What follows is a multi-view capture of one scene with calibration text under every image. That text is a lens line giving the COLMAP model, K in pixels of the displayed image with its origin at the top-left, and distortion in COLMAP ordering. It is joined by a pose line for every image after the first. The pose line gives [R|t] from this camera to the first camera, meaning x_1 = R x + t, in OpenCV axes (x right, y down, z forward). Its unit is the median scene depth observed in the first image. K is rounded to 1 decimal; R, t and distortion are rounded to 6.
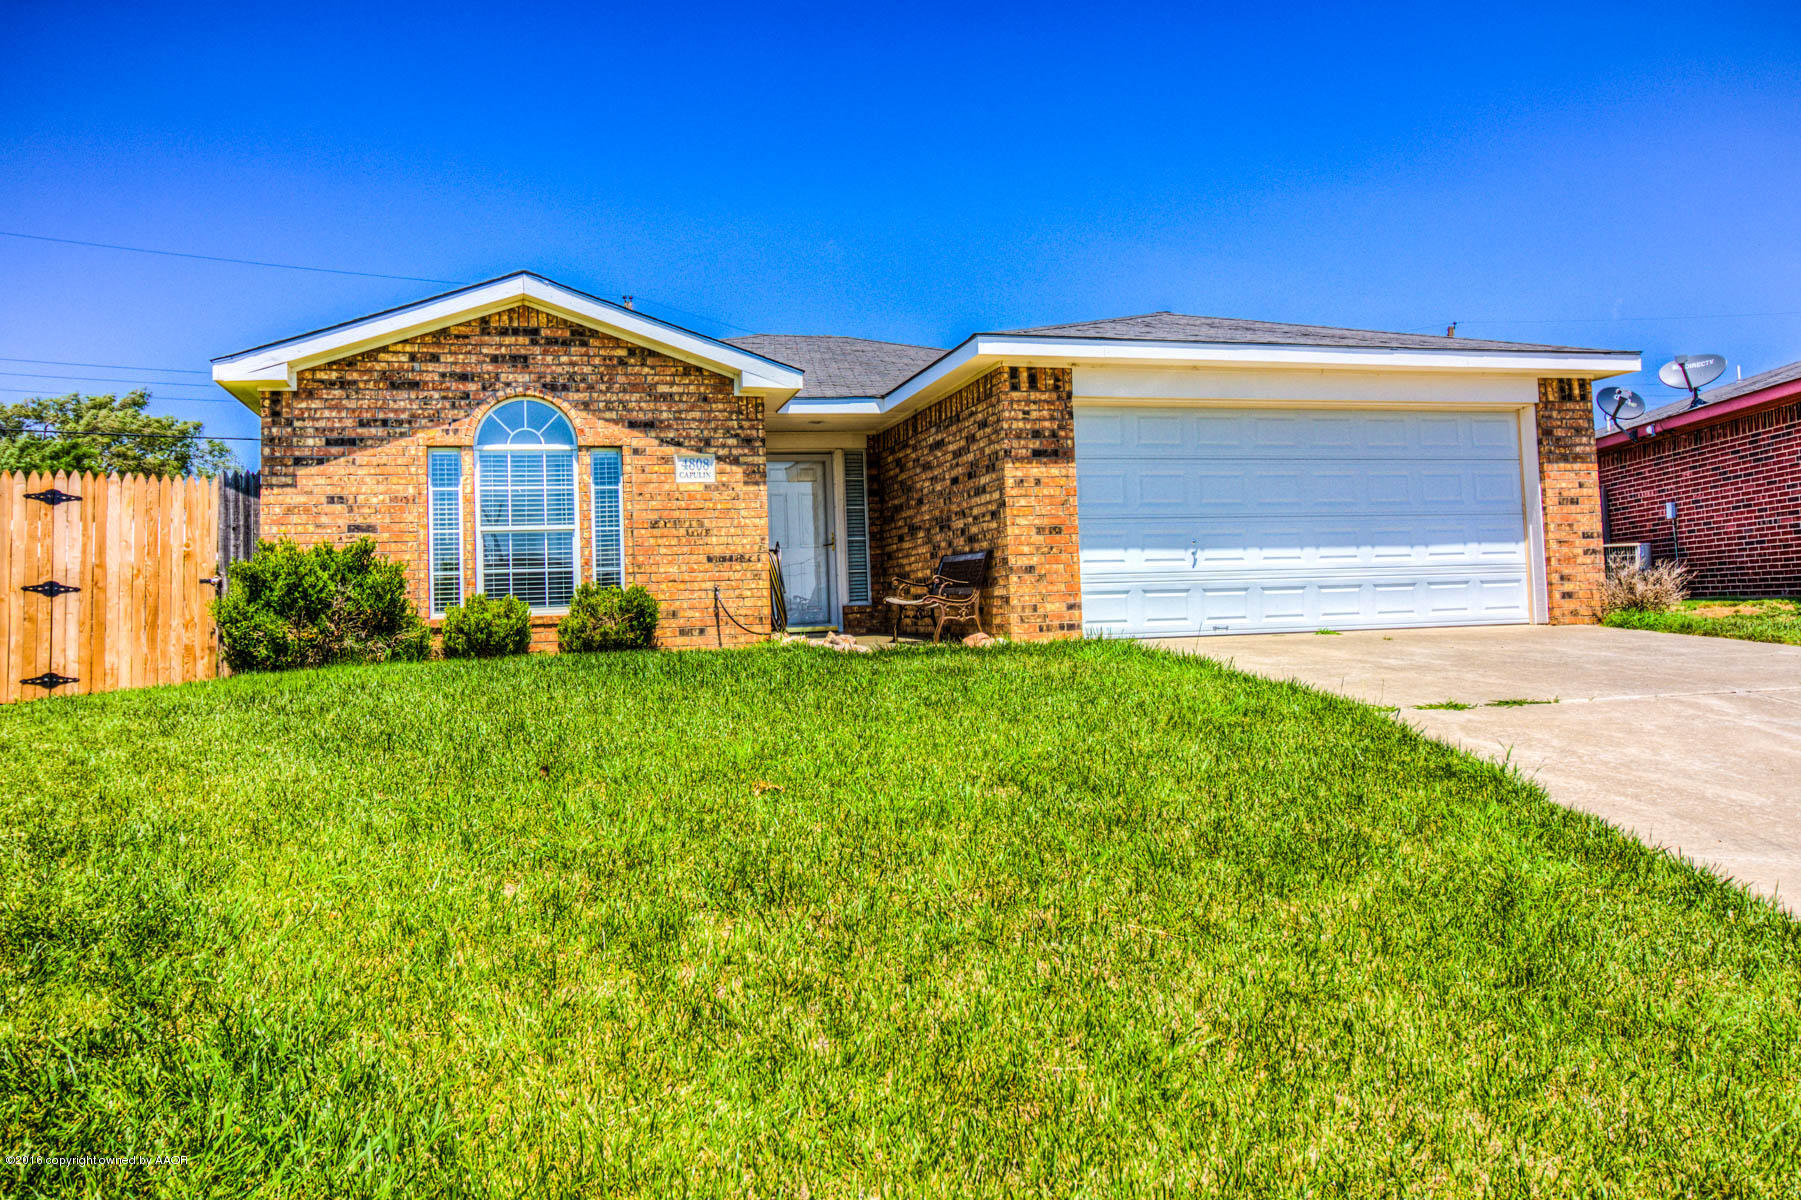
lens RADIAL K [[1314.5, 0, 899.6], [0, 1314.5, 605.7], [0, 0, 1]] dist [0.000772, 0.006488]
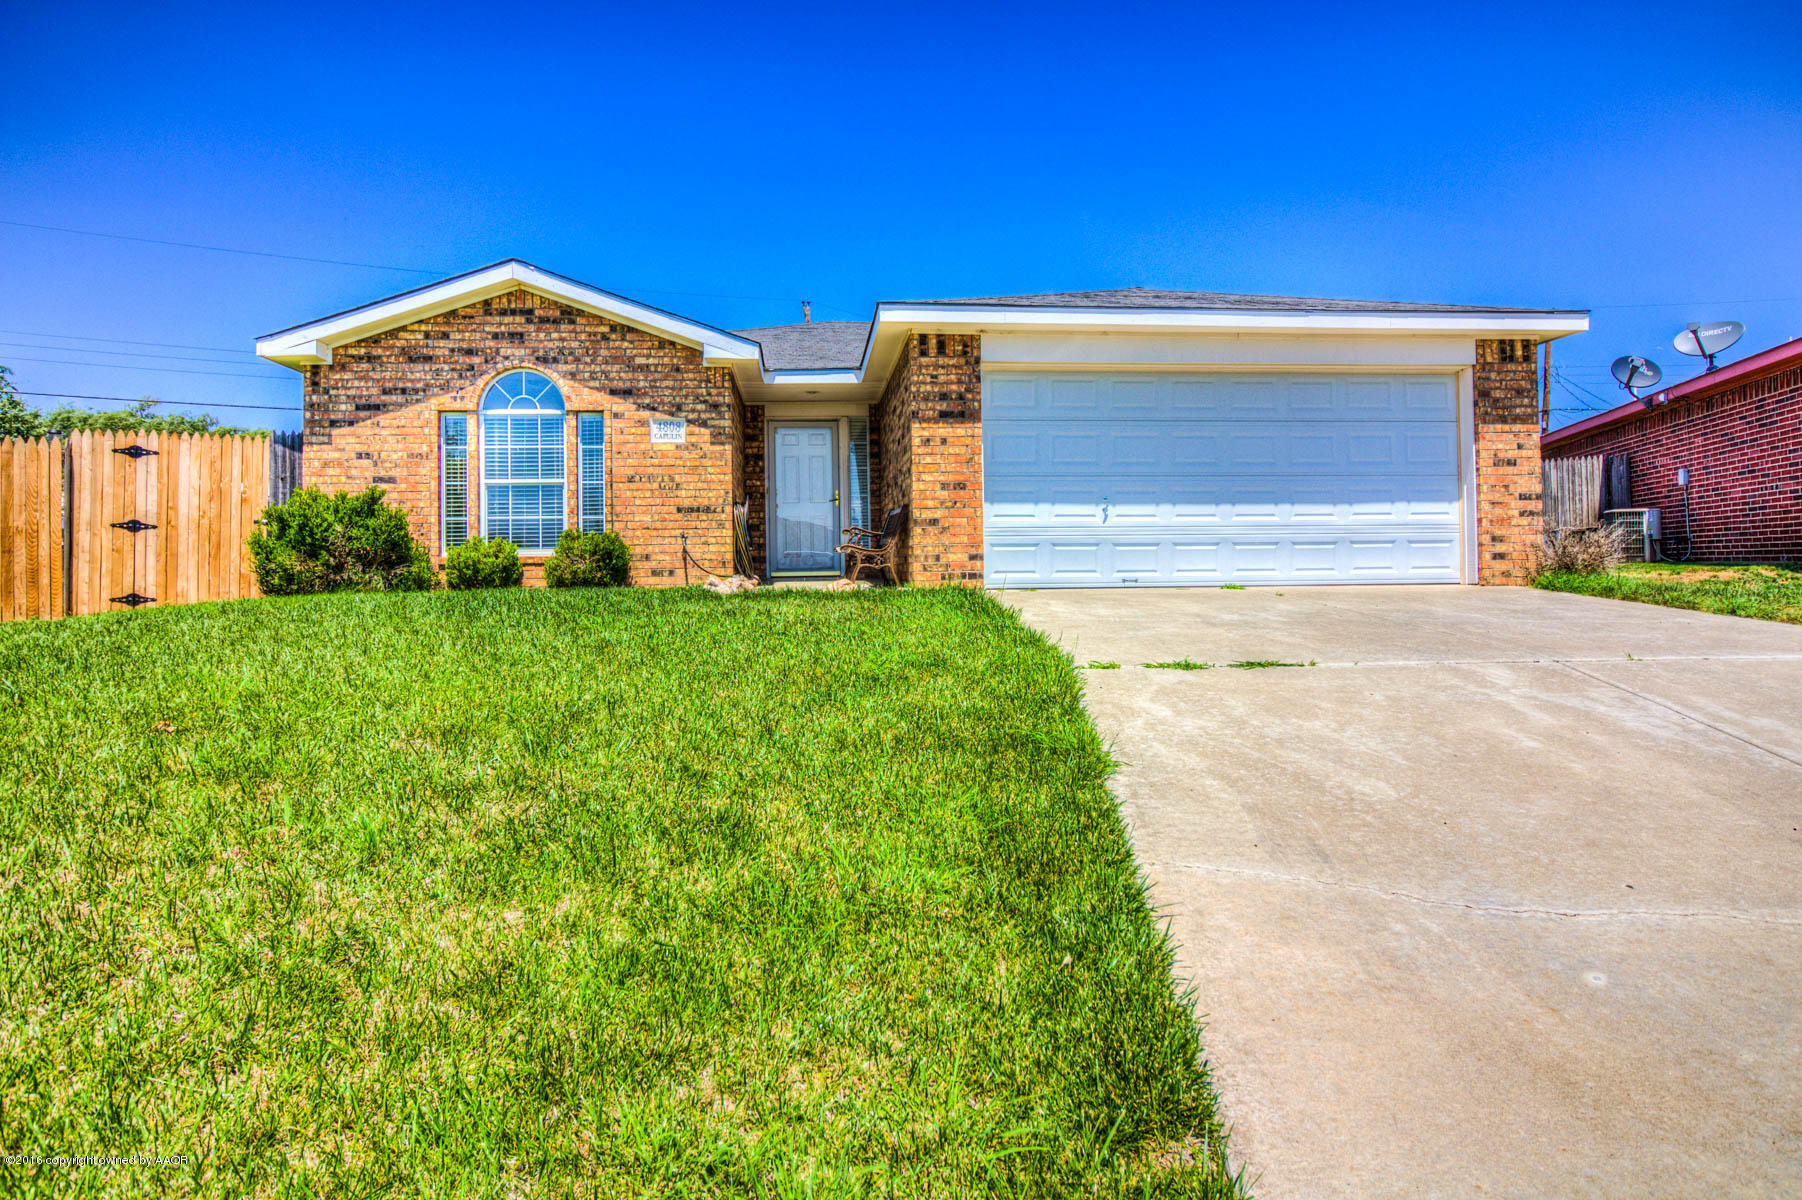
lens RADIAL K [[1051.6, 0, 900.1], [0, 1051.6, 594.4], [0, 0, 1]] dist [0.008296, -0.006220]
pose [[0.983462, 0.026341, -0.179188, 0.220458], [-0.019873, 0.999088, 0.037802, -0.000048], [0.180020, -0.033616, 0.983088, 0.133616]]
